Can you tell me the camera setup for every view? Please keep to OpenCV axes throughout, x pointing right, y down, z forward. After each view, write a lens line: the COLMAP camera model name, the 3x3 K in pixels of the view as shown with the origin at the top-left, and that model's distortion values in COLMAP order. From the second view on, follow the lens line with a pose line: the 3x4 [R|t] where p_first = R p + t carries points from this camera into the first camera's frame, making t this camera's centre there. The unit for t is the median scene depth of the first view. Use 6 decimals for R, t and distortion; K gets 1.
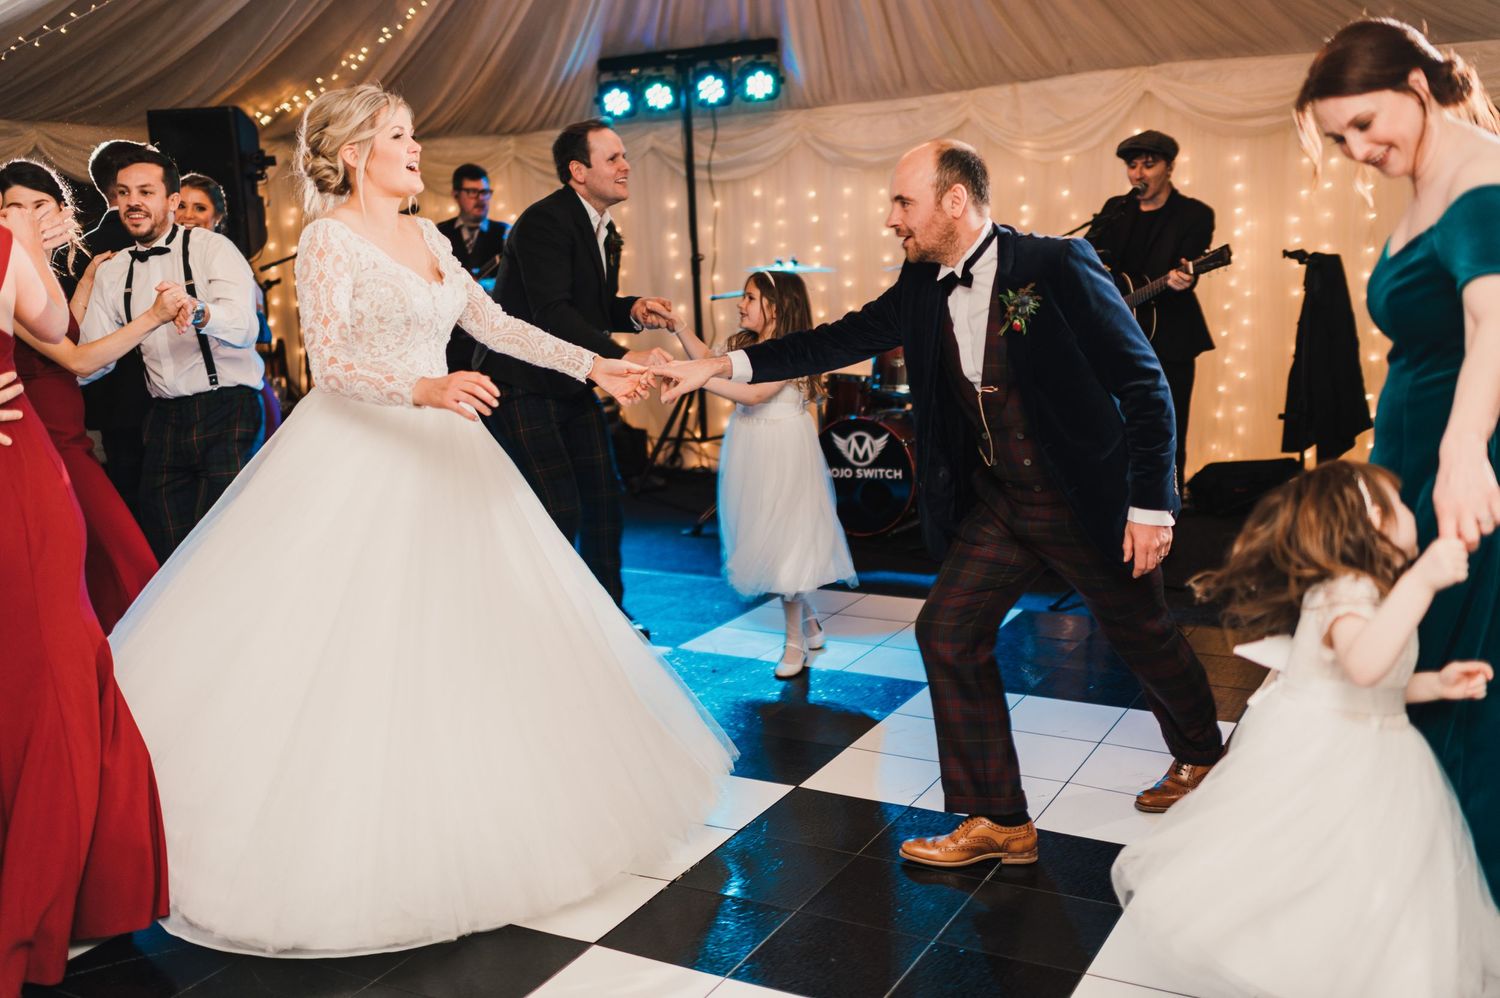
lens RADIAL K [[1508.2, 0, 754.5], [0, 1508.2, 499.9], [0, 0, 1]] dist [-0.002111, 0.000000]
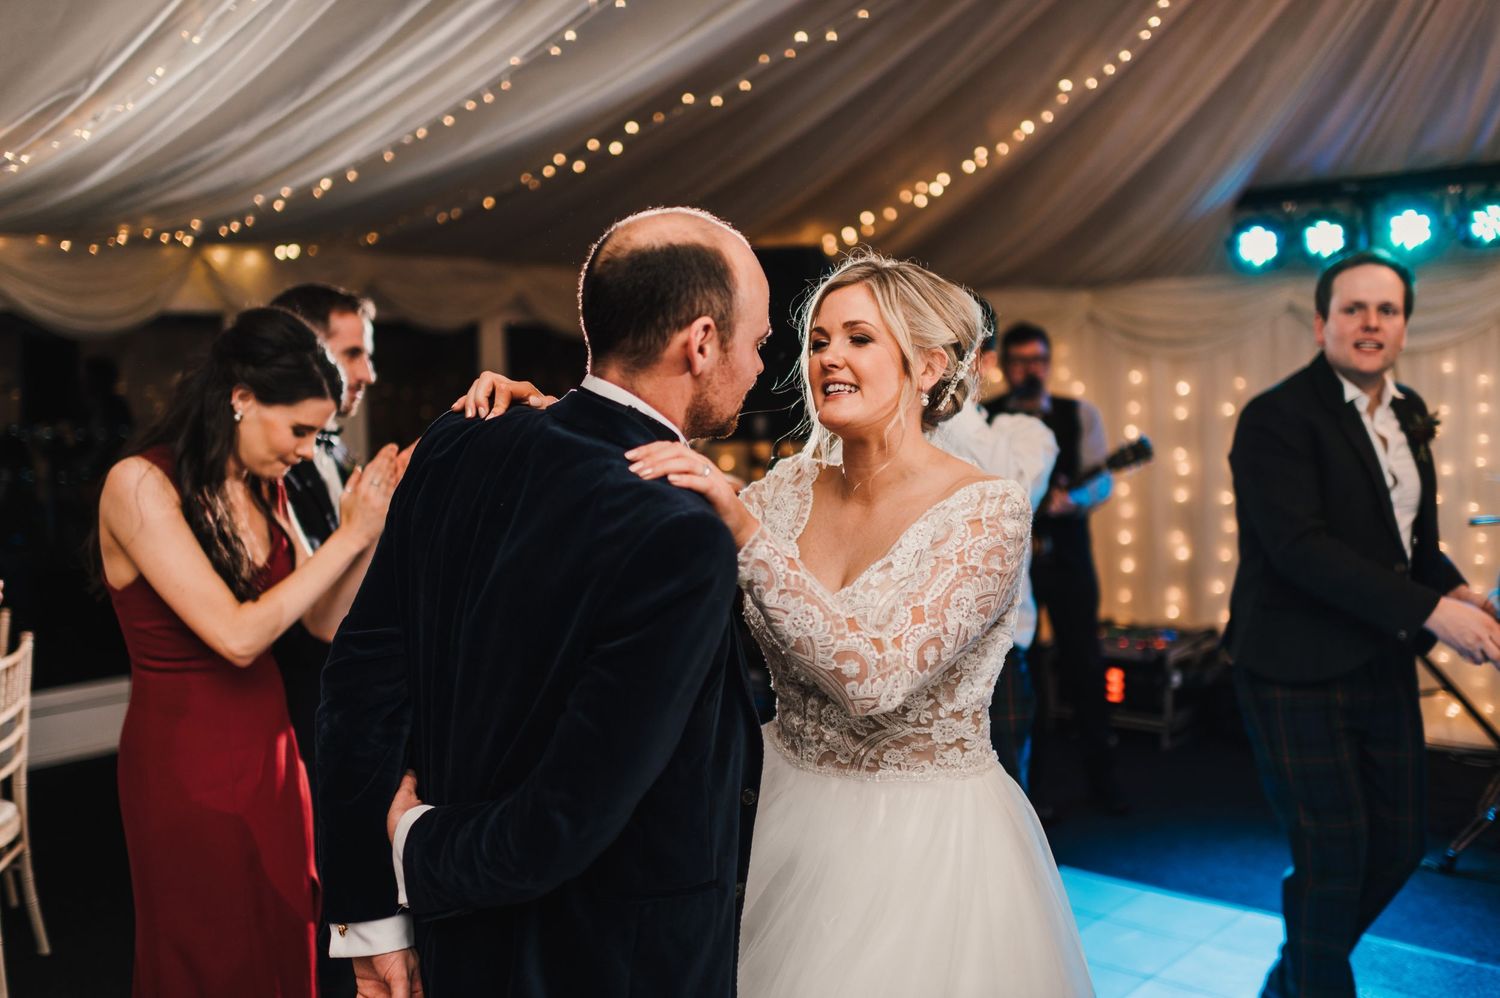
lens RADIAL K [[1508.2, 0, 752.1], [0, 1508.2, 498.5], [0, 0, 1]] dist [-0.002111, 0.000000]
pose [[0.972632, 0.043448, -0.228252, -0.165473], [-0.066709, 0.993220, -0.095202, -0.048987], [0.222568, 0.107823, 0.968936, 0.224923]]
